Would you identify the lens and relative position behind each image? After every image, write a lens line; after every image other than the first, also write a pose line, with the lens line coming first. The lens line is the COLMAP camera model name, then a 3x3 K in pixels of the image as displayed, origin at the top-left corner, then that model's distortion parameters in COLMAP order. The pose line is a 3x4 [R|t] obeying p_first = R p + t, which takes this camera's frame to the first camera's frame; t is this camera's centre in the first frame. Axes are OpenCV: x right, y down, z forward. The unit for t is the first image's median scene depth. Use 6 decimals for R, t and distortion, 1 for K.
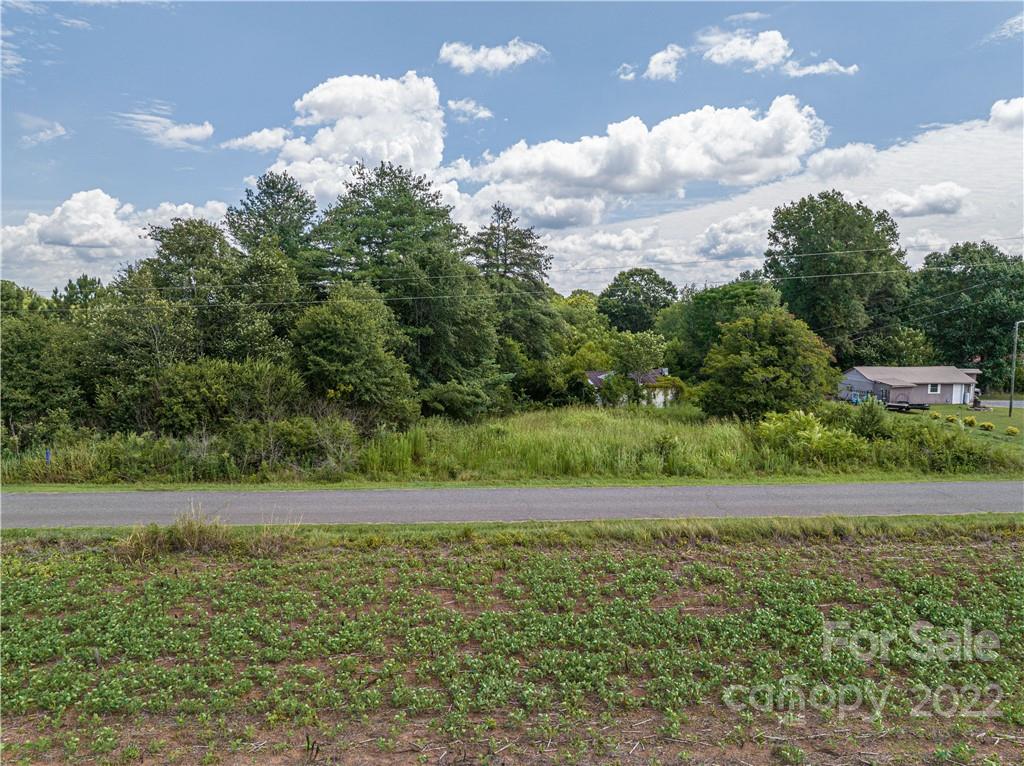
lens RADIAL K [[719.3, 0, 512.0], [0, 719.3, 383.0], [0, 0, 1]] dist [-0.040311, 0.001087]
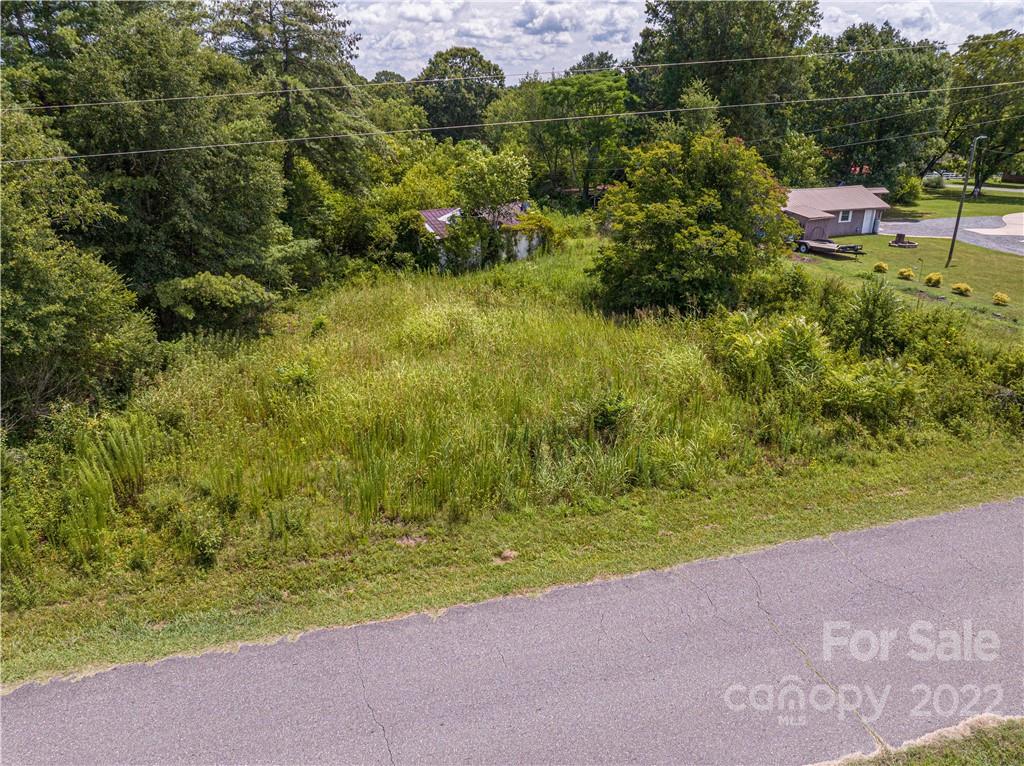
lens RADIAL K [[728.6, 0, 518.5], [0, 728.6, 380.2], [0, 0, 1]] dist [-0.041167, 0.001243]
pose [[0.964823, -0.101177, 0.242653, 0.005526], [0.030587, 0.959913, 0.278625, -0.052446], [-0.261117, -0.261402, 0.929240, 0.261142]]
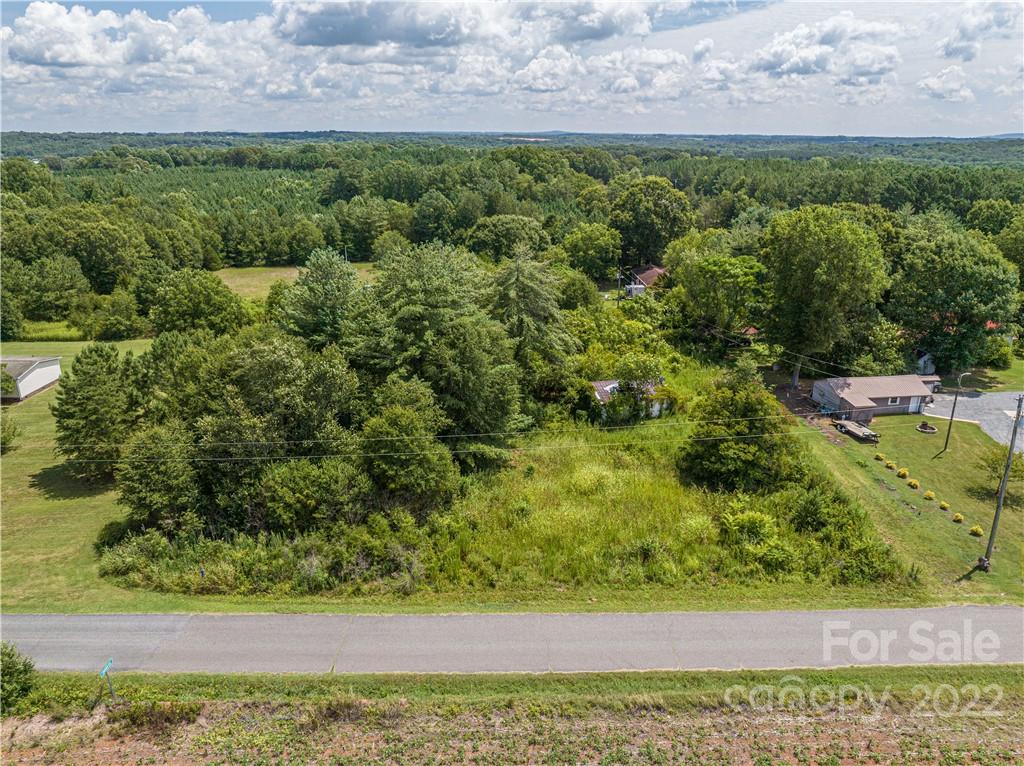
lens RADIAL K [[728.6, 0, 518.5], [0, 728.6, 380.2], [0, 0, 1]] dist [-0.041167, 0.001243]
pose [[0.999991, 0.002612, -0.003301, -0.014077], [-0.001805, 0.974494, 0.224406, -0.278580], [0.003803, -0.224398, 0.974490, -0.138145]]
